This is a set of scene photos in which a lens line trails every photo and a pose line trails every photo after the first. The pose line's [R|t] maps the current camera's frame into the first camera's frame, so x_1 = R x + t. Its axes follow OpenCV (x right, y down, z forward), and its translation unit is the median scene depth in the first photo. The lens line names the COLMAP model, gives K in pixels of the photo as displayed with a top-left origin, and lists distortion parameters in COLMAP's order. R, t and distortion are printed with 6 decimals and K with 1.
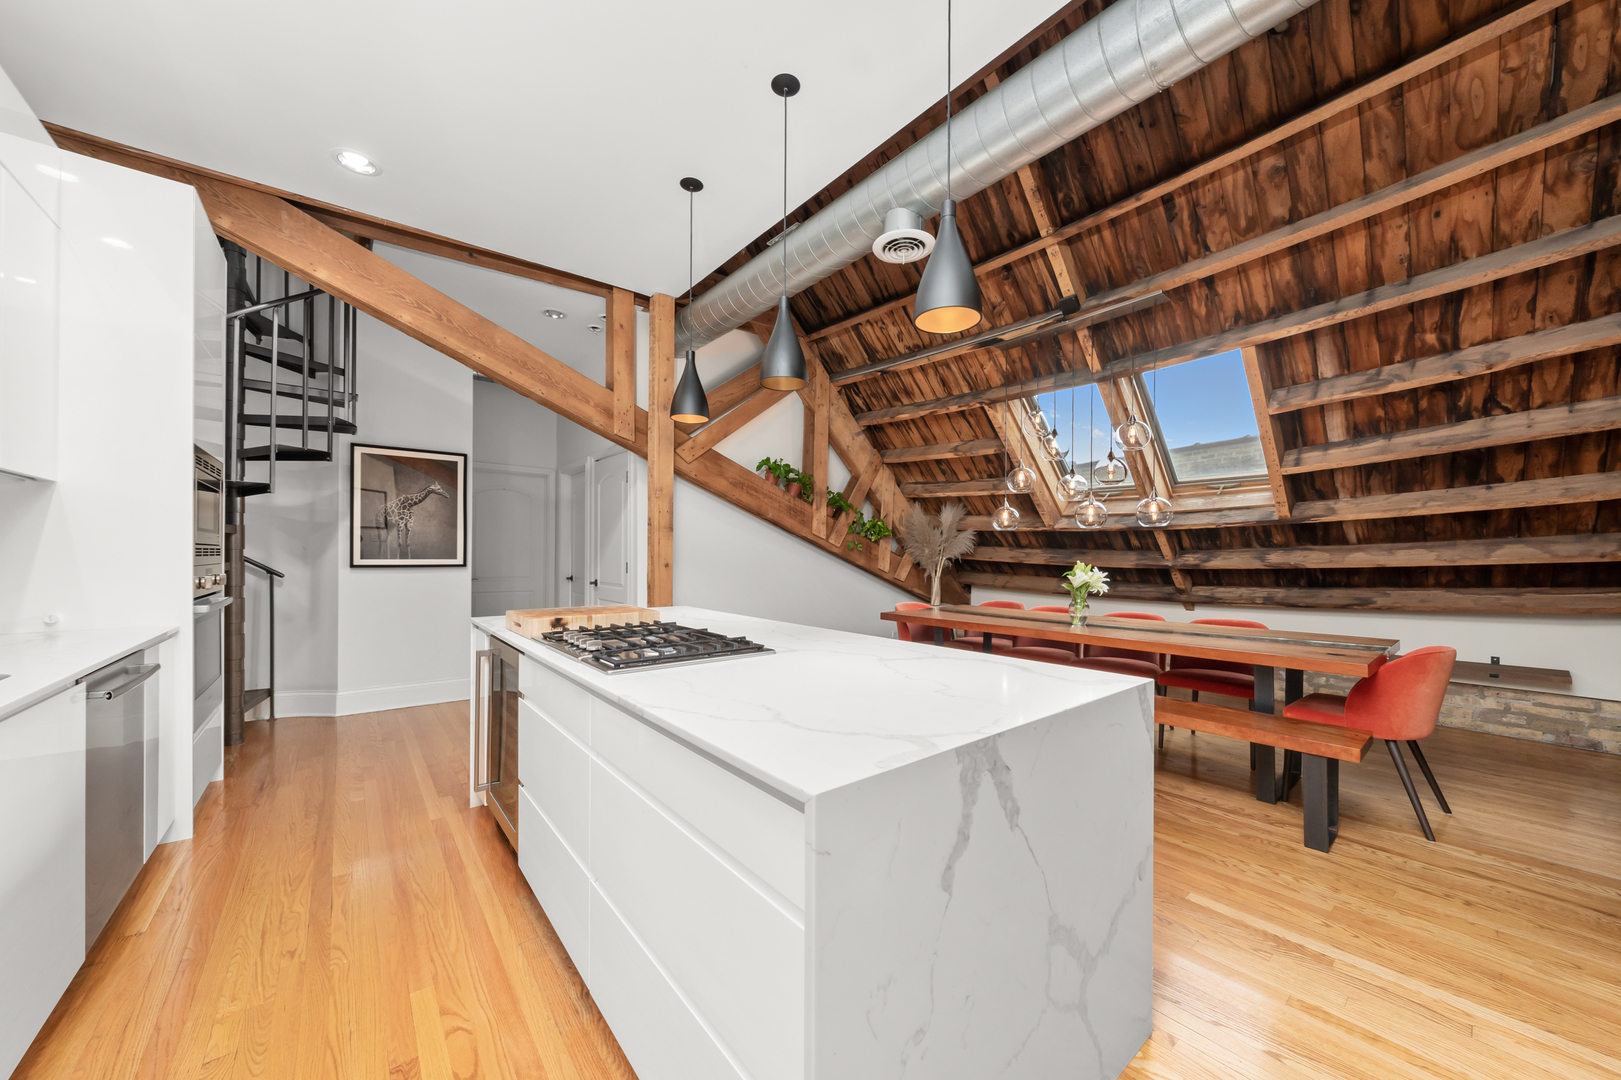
lens RADIAL K [[562.8, 0, 830.9], [0, 562.8, 559.7], [0, 0, 1]] dist [0.002173, -0.000118]
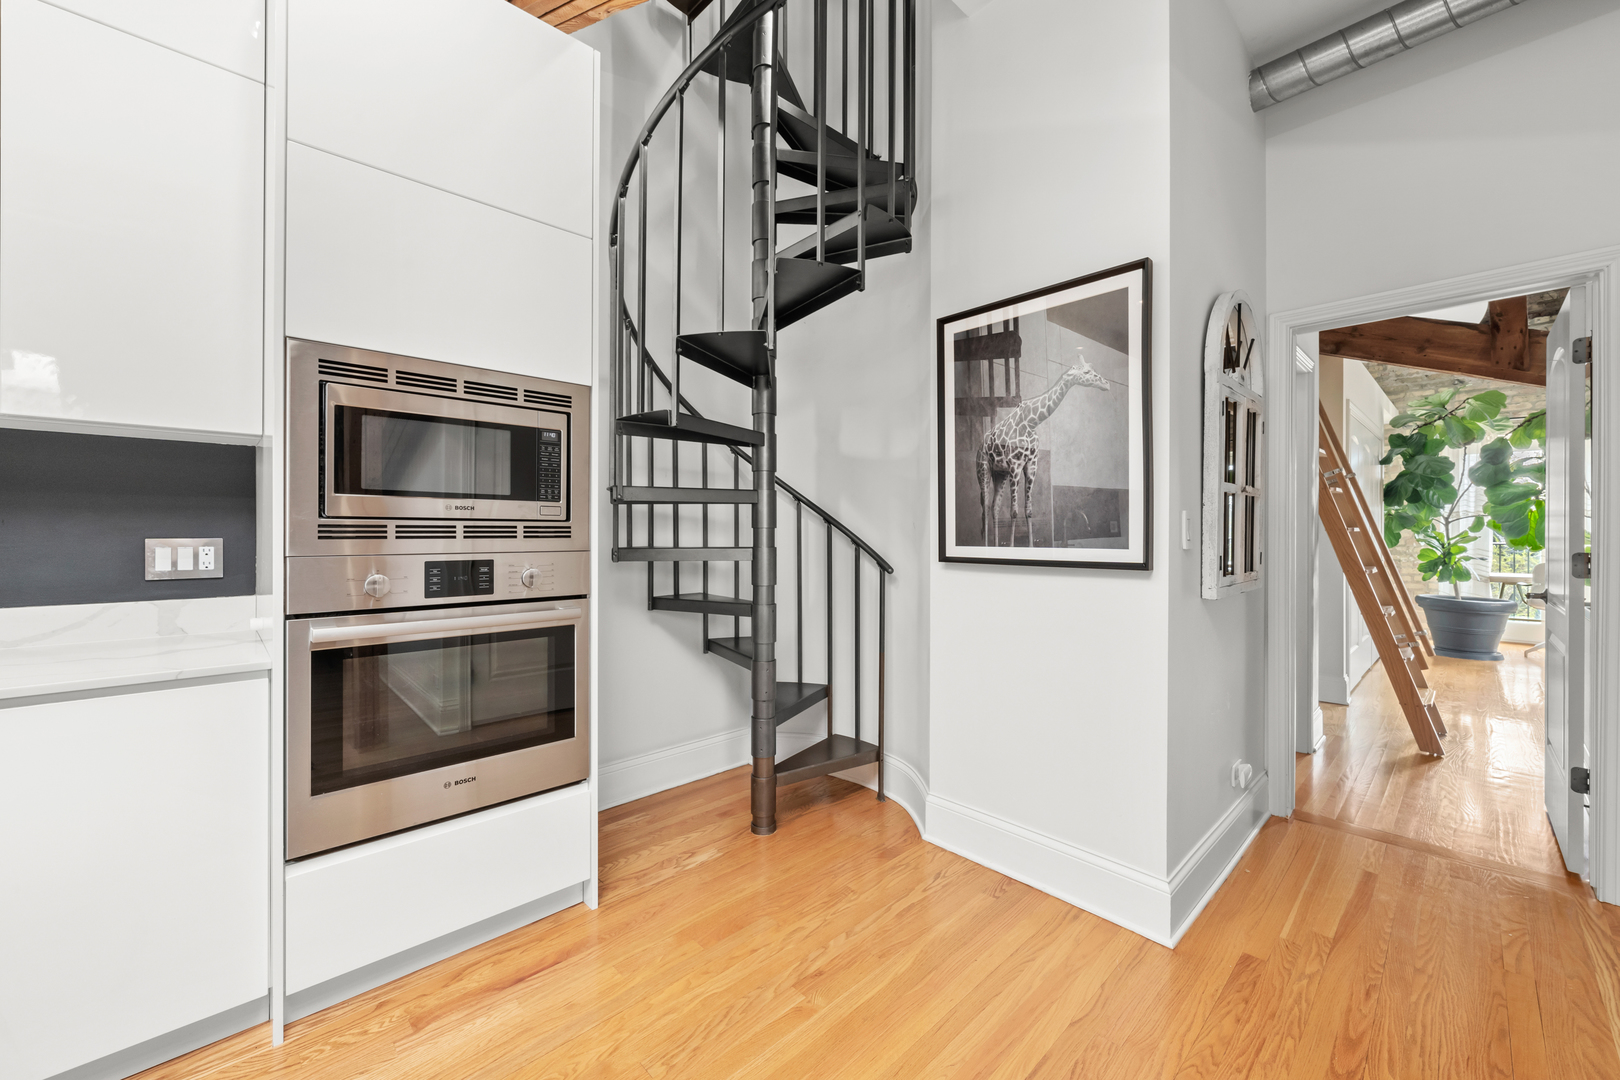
lens RADIAL K [[631.0, 0, 805.7], [0, 631.0, 529.4], [0, 0, 1]] dist [-0.002786, 0.001190]
pose [[0.060377, -0.007233, -0.998149, -0.299673], [-0.009818, 0.999921, -0.007840, -0.009871], [0.998127, 0.010274, 0.060301, 0.892426]]
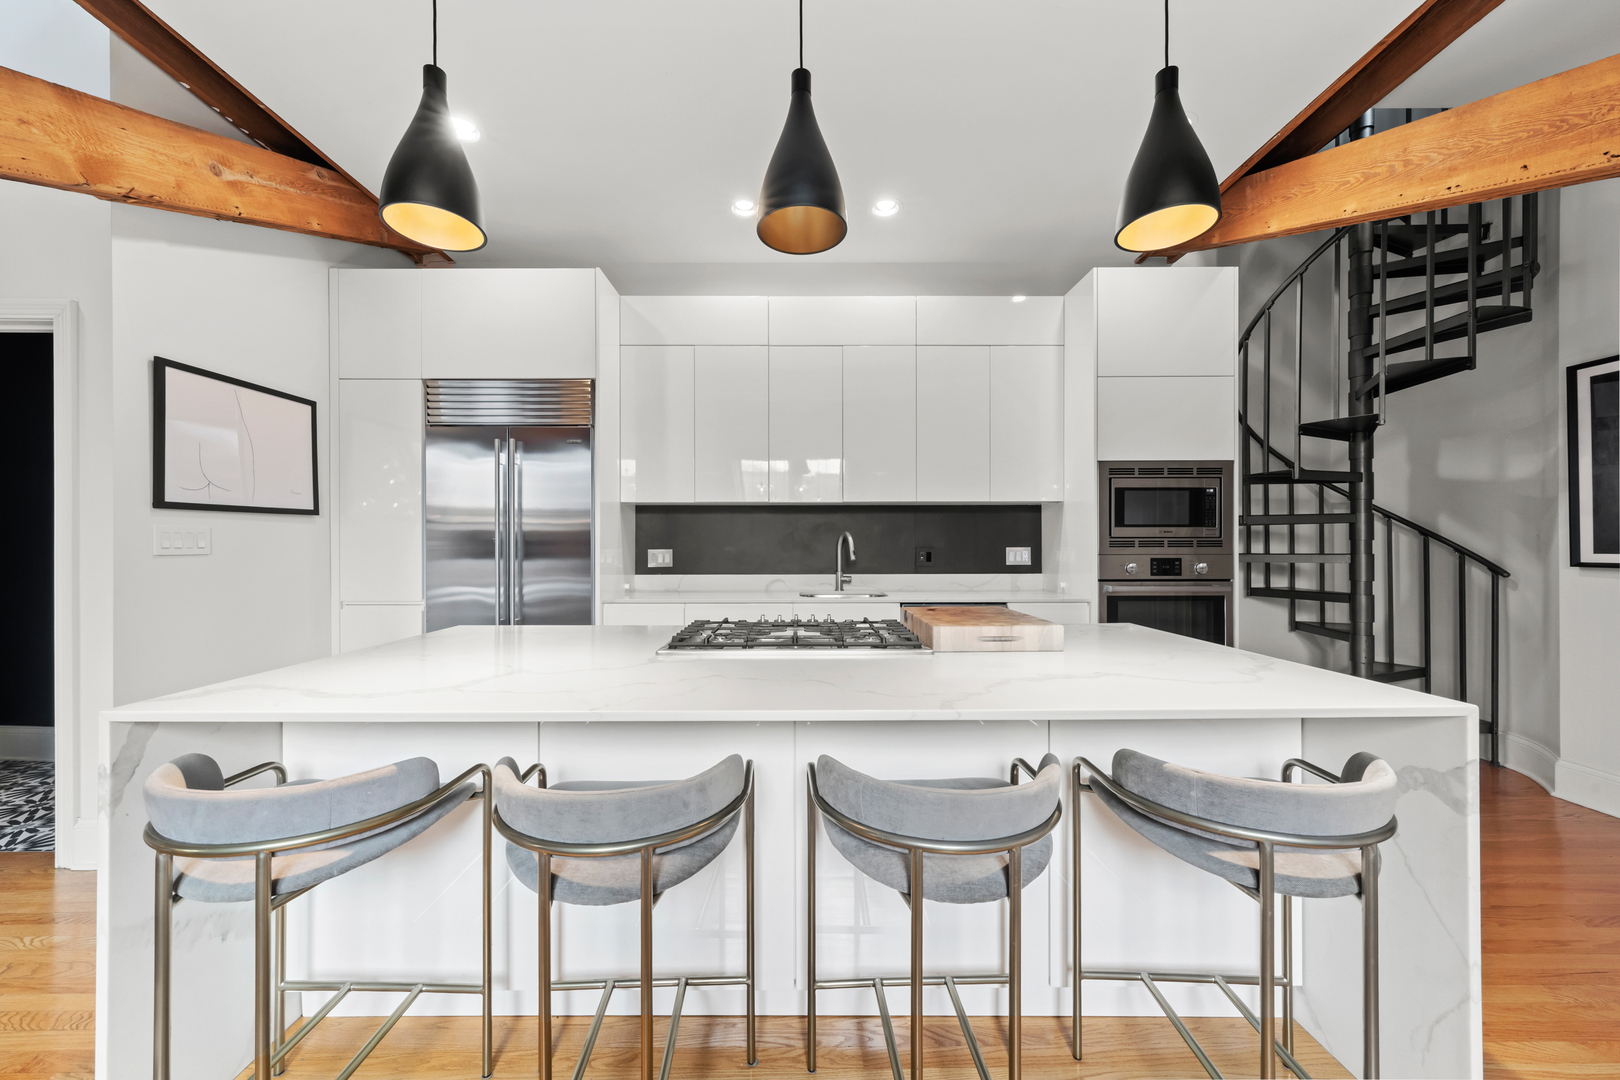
lens RADIAL K [[562.4, 0, 800.8], [0, 562.4, 546.8], [0, 0, 1]] dist [0.002173, -0.000118]
pose [[-0.640833, -0.001204, -0.767680, 0.186087], [-0.005847, 0.999977, 0.003313, -0.004596], [0.767658, 0.006611, -0.640825, 0.789335]]
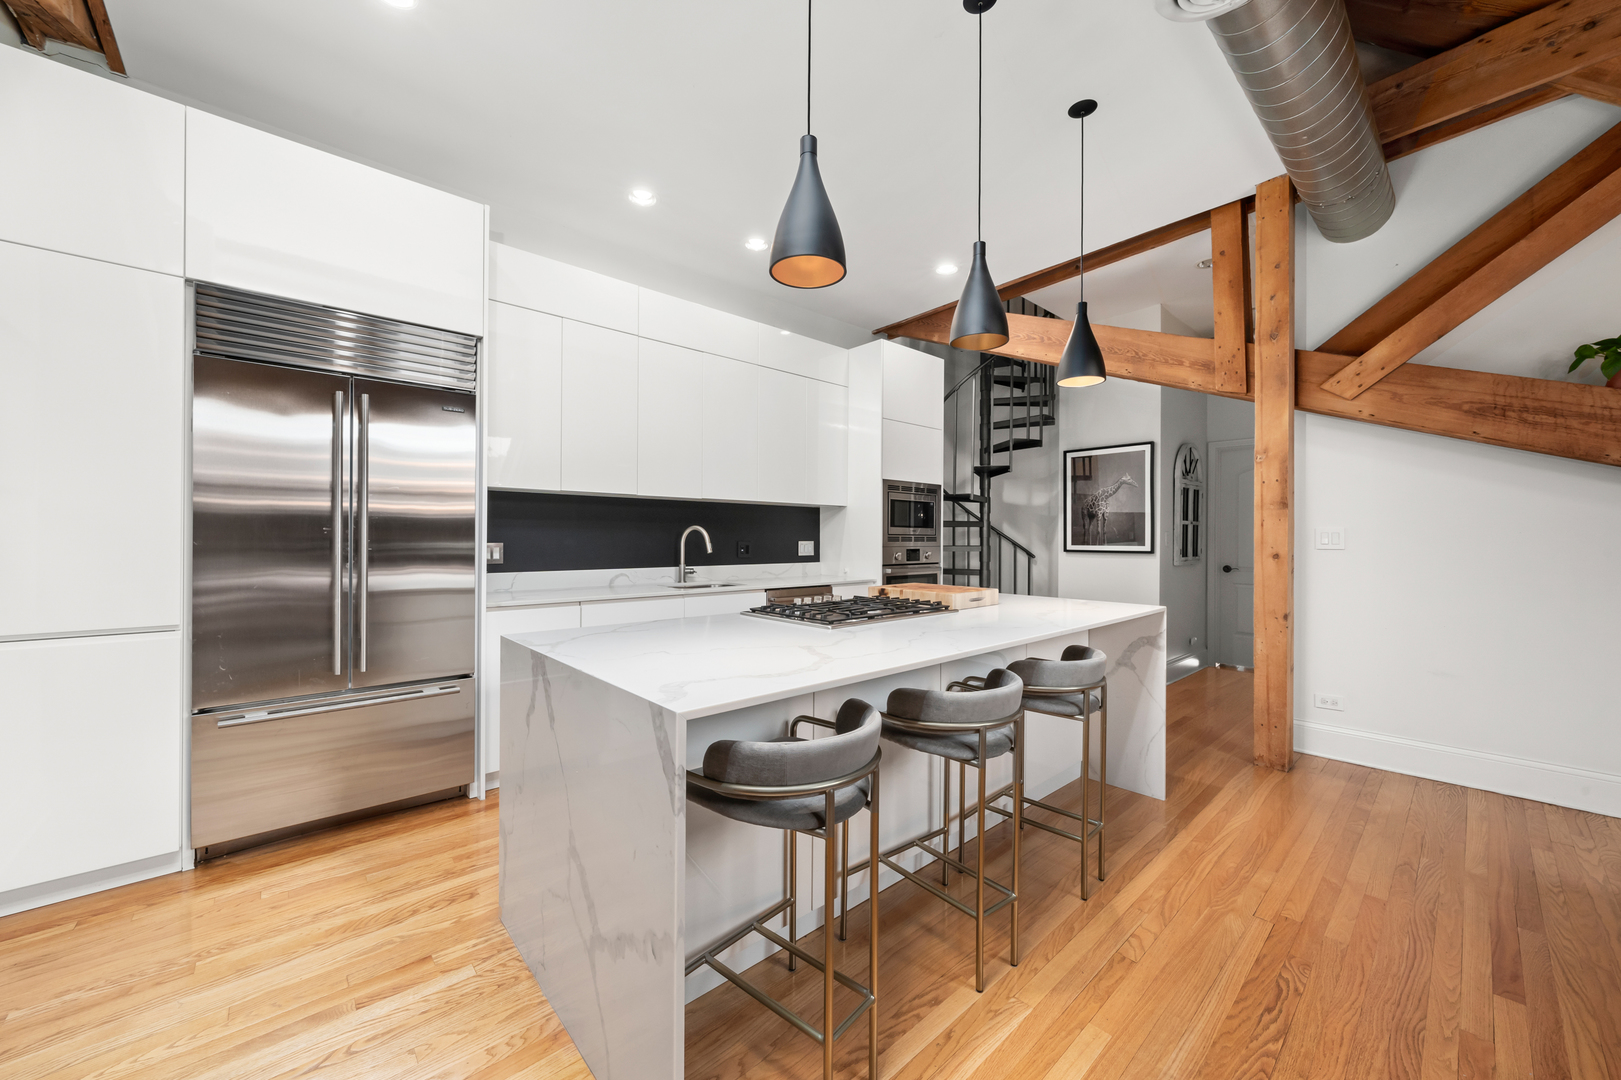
lens RADIAL K [[614.5, 0, 809.4], [0, 614.5, 531.7], [0, 0, 1]] dist [0.008946, -0.000871]
pose [[0.038523, -0.015546, -0.999137, 0.501201], [-0.010533, 0.999817, -0.015963, -0.002442], [0.999202, 0.011139, 0.038352, 0.411941]]
